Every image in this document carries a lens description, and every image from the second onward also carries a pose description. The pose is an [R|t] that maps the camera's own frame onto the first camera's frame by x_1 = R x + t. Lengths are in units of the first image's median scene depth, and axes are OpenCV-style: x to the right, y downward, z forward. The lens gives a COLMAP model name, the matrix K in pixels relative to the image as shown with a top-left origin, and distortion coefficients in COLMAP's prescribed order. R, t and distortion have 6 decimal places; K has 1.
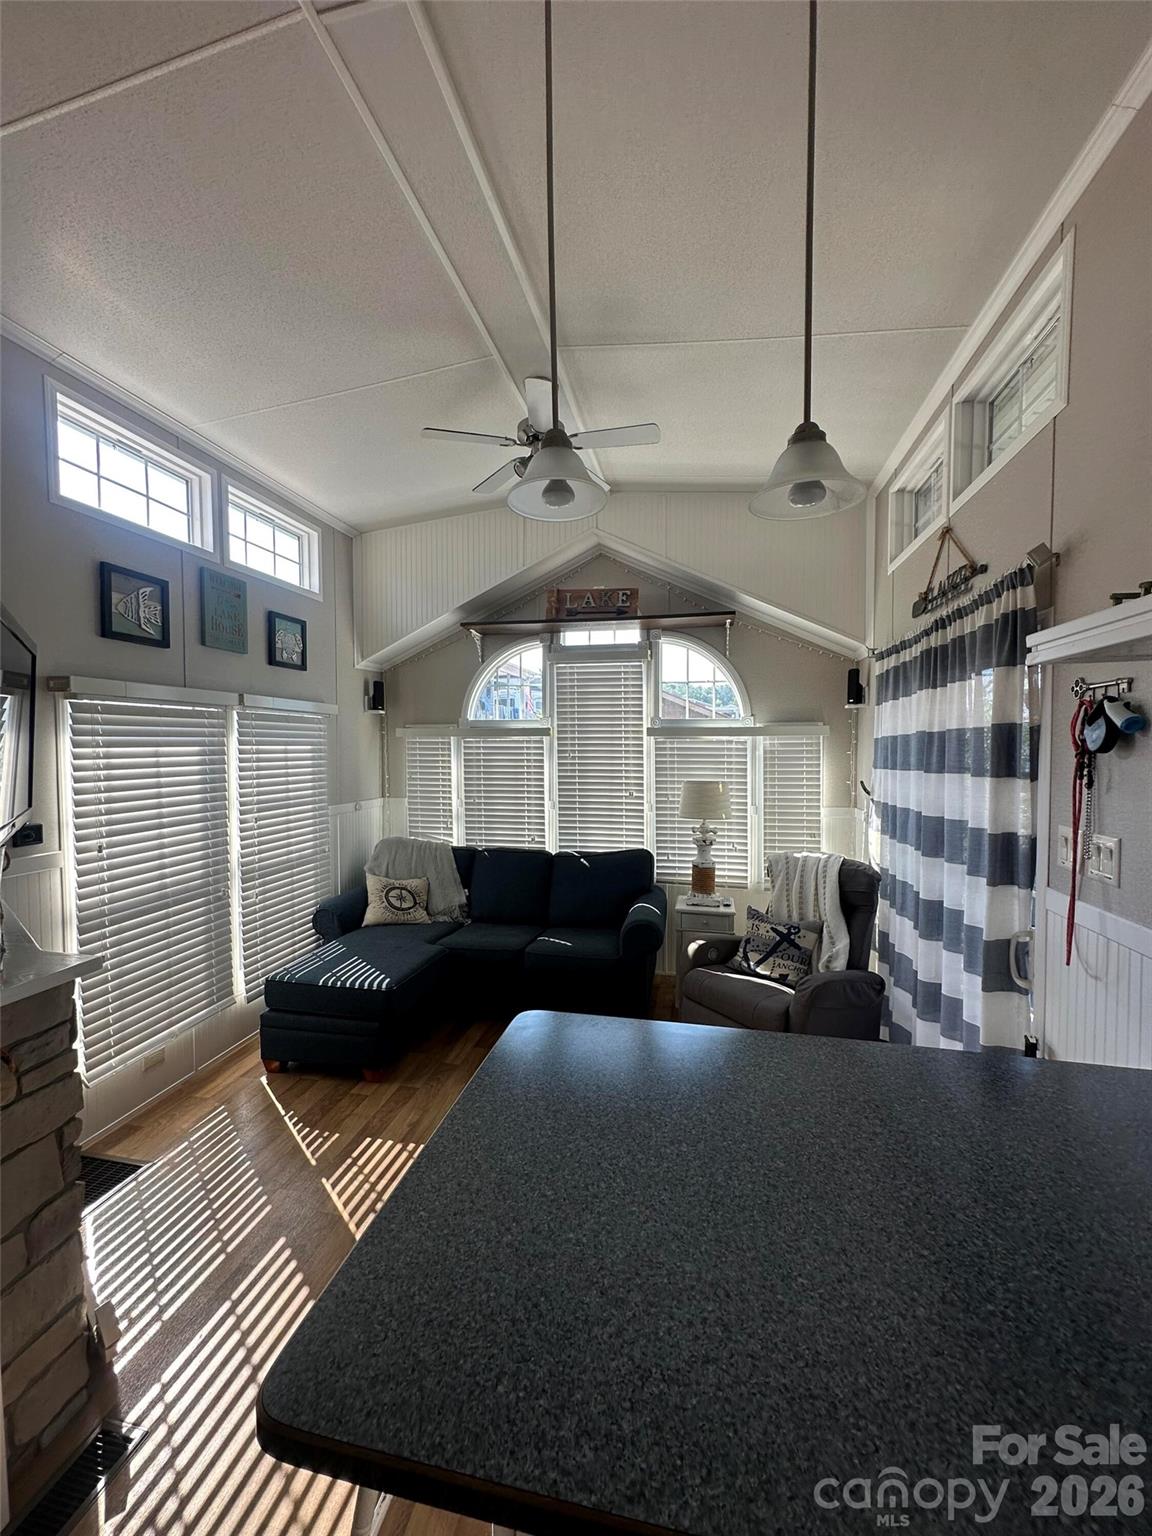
lens RADIAL K [[612.2, 0, 571.0], [0, 612.2, 766.6], [0, 0, 1]] dist [-0.003860, 0.000002]
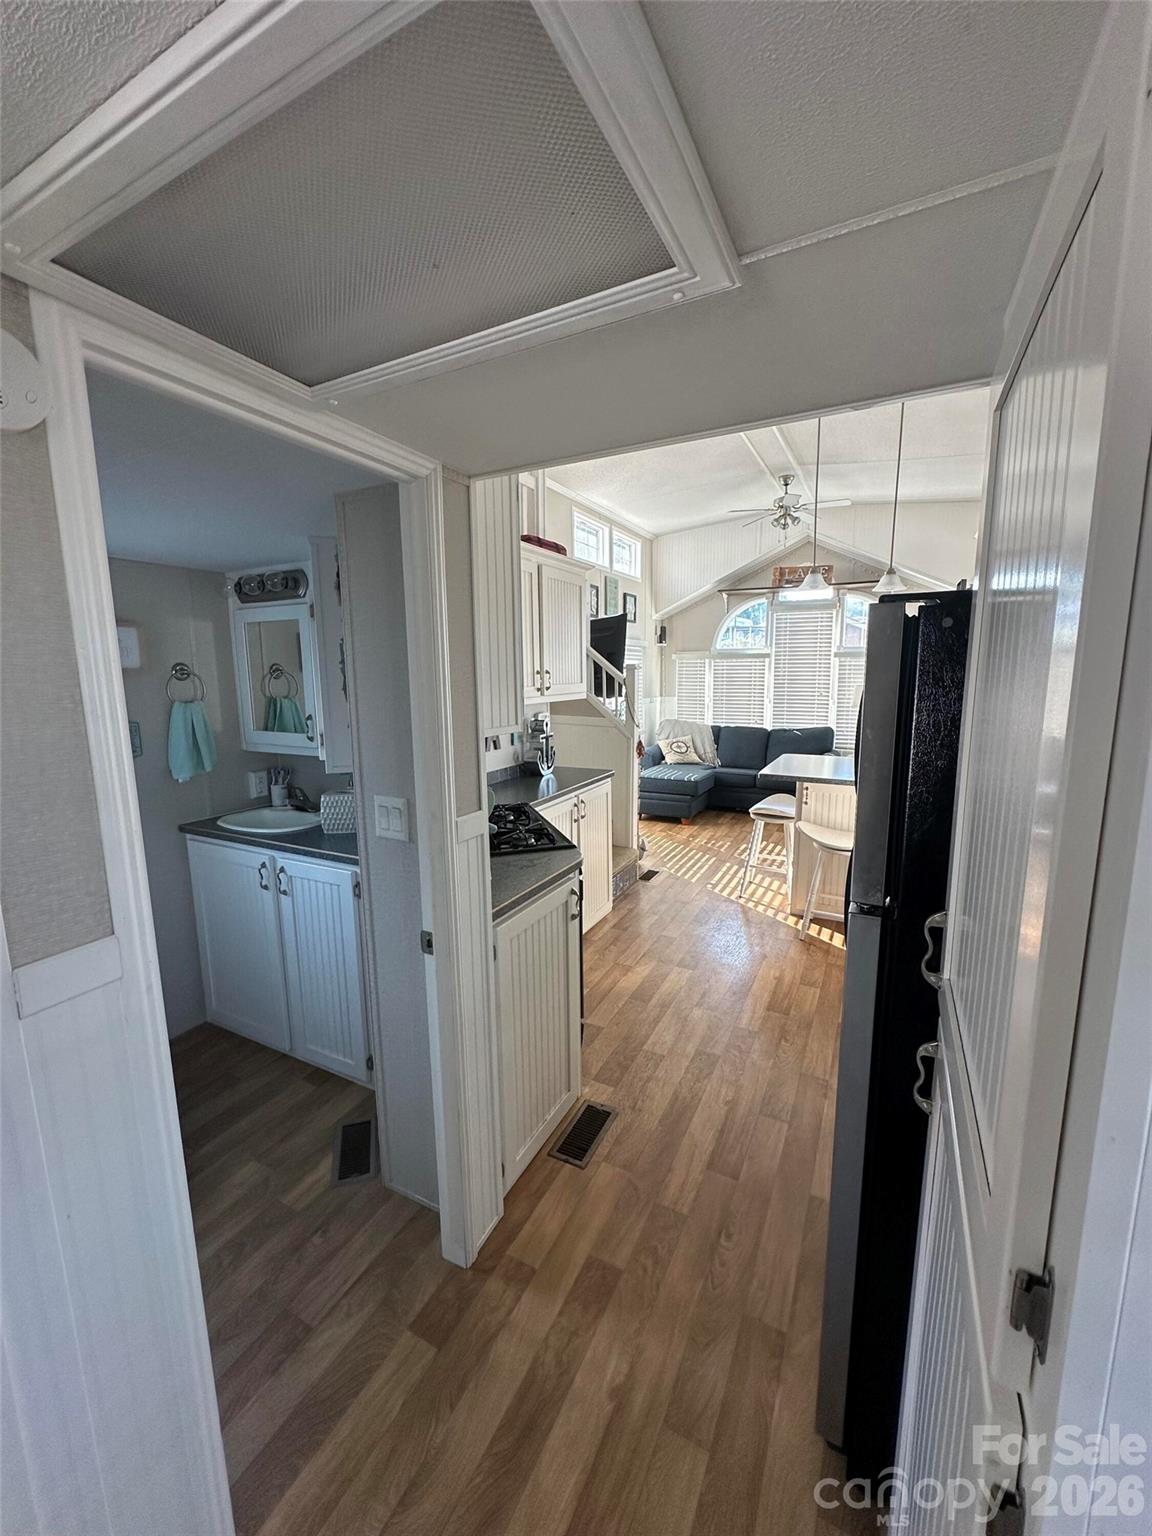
lens RADIAL K [[612.2, 0, 571.4], [0, 612.2, 764.6], [0, 0, 1]] dist [-0.003860, 0.000002]
pose [[0.963225, 0.036092, -0.266262, -0.109877], [-0.004254, 0.992862, 0.119194, 0.044368], [0.268664, -0.113678, 0.956503, -0.812720]]
